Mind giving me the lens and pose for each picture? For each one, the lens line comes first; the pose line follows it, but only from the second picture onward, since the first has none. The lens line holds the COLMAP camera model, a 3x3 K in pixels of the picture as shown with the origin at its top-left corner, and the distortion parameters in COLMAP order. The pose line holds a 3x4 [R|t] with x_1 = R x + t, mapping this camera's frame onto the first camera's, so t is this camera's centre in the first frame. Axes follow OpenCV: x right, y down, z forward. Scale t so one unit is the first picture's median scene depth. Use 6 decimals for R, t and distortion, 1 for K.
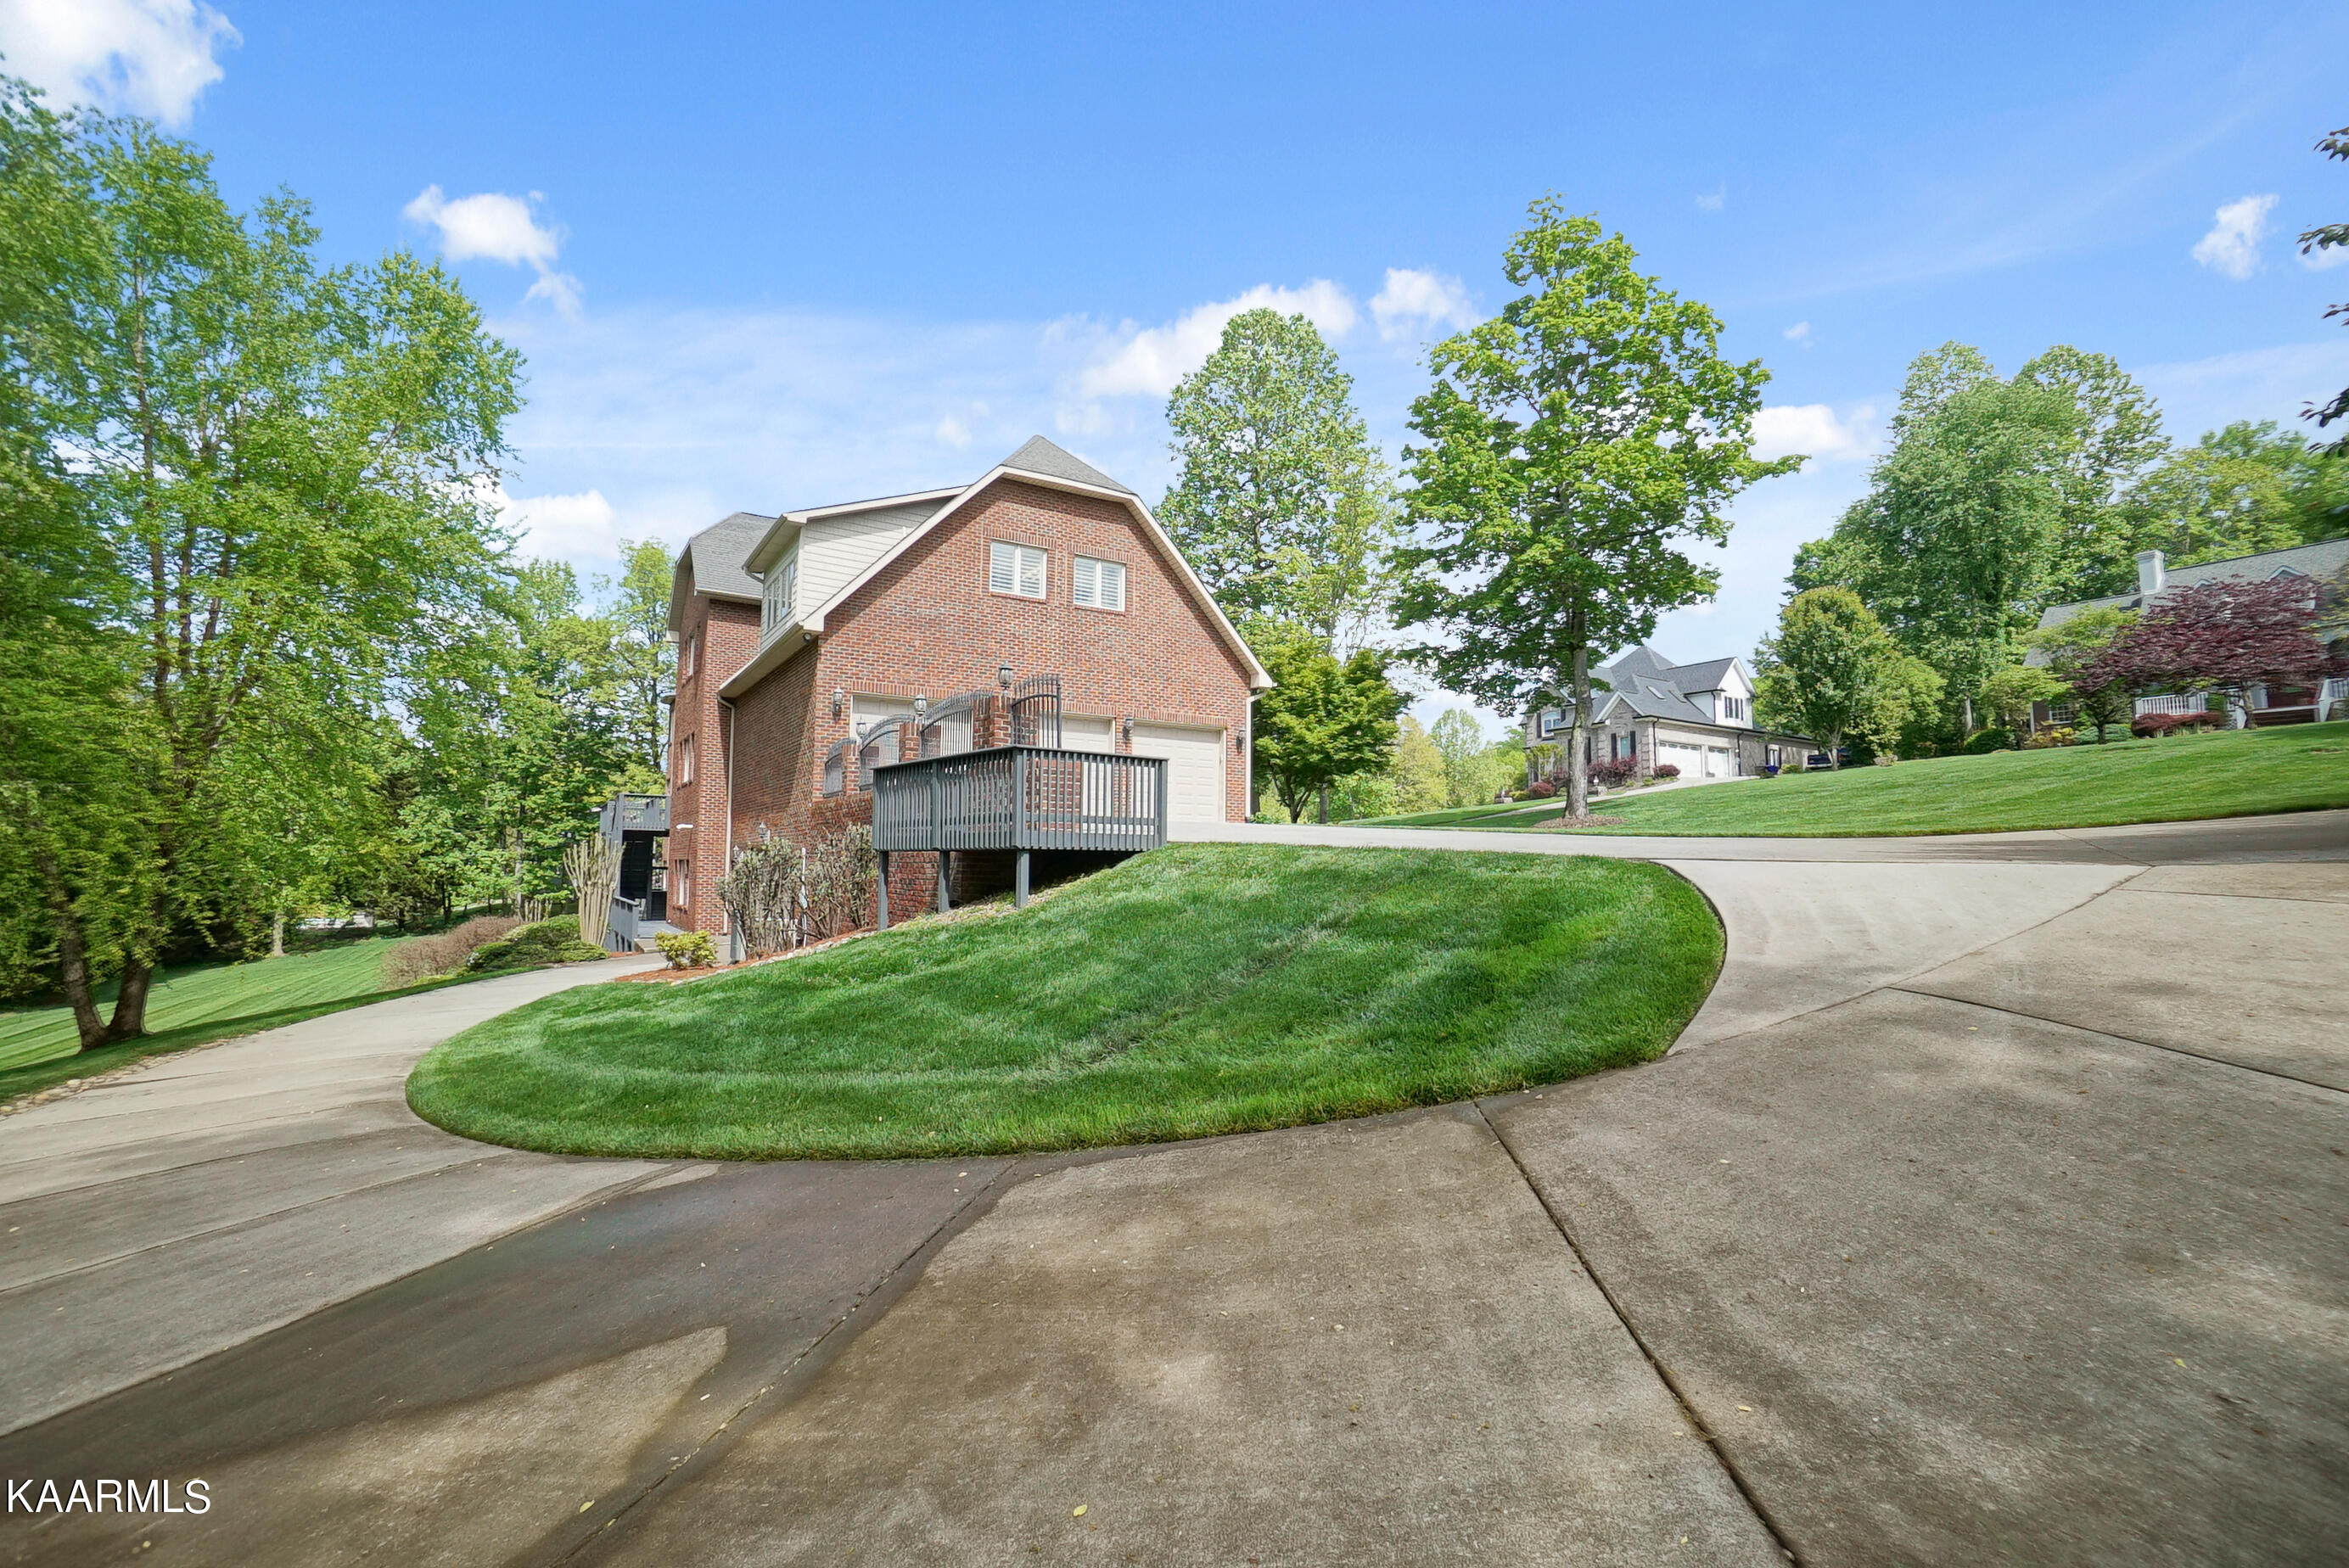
lens RADIAL K [[1062.5, 0, 1143.7], [0, 1062.5, 782.6], [0, 0, 1]] dist [-0.000756, 0.000296]
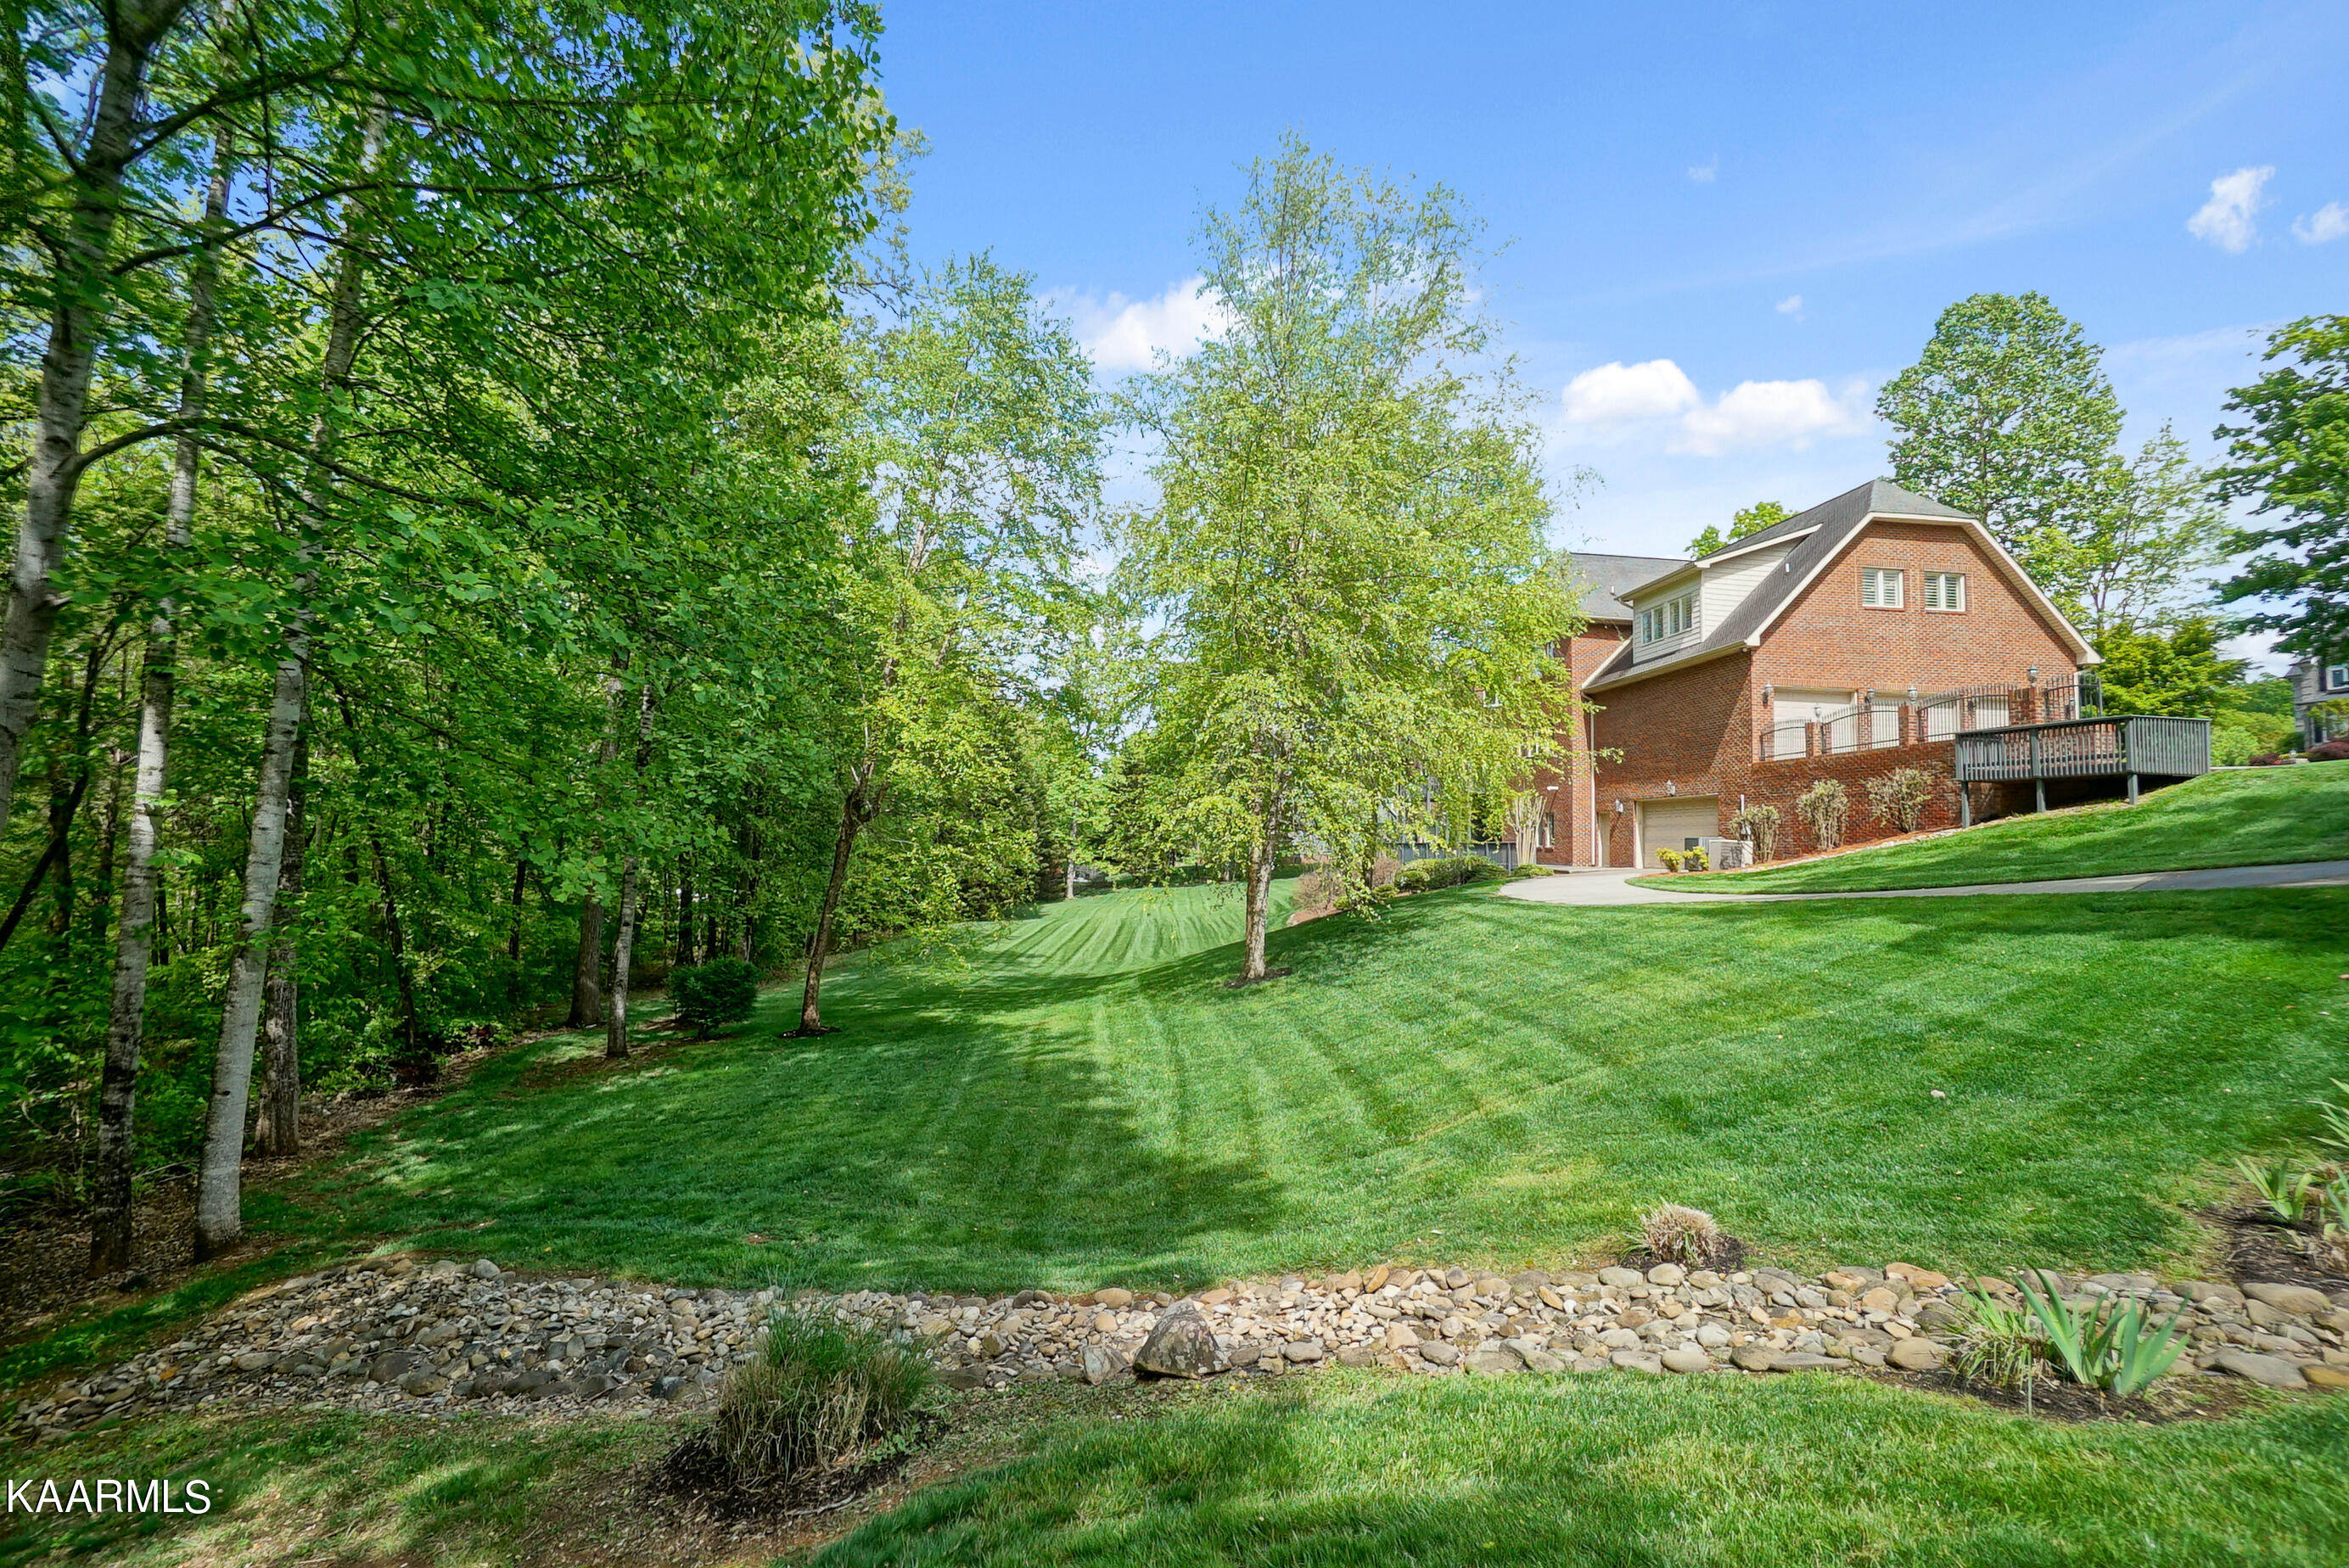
lens RADIAL K [[1062.5, 0, 1143.7], [0, 1062.5, 782.6], [0, 0, 1]] dist [-0.000756, 0.000296]
pose [[0.902125, -0.014715, -0.431223, -0.248245], [0.020536, 0.999750, 0.008846, 0.008619], [0.430985, -0.016835, 0.902202, -0.397967]]
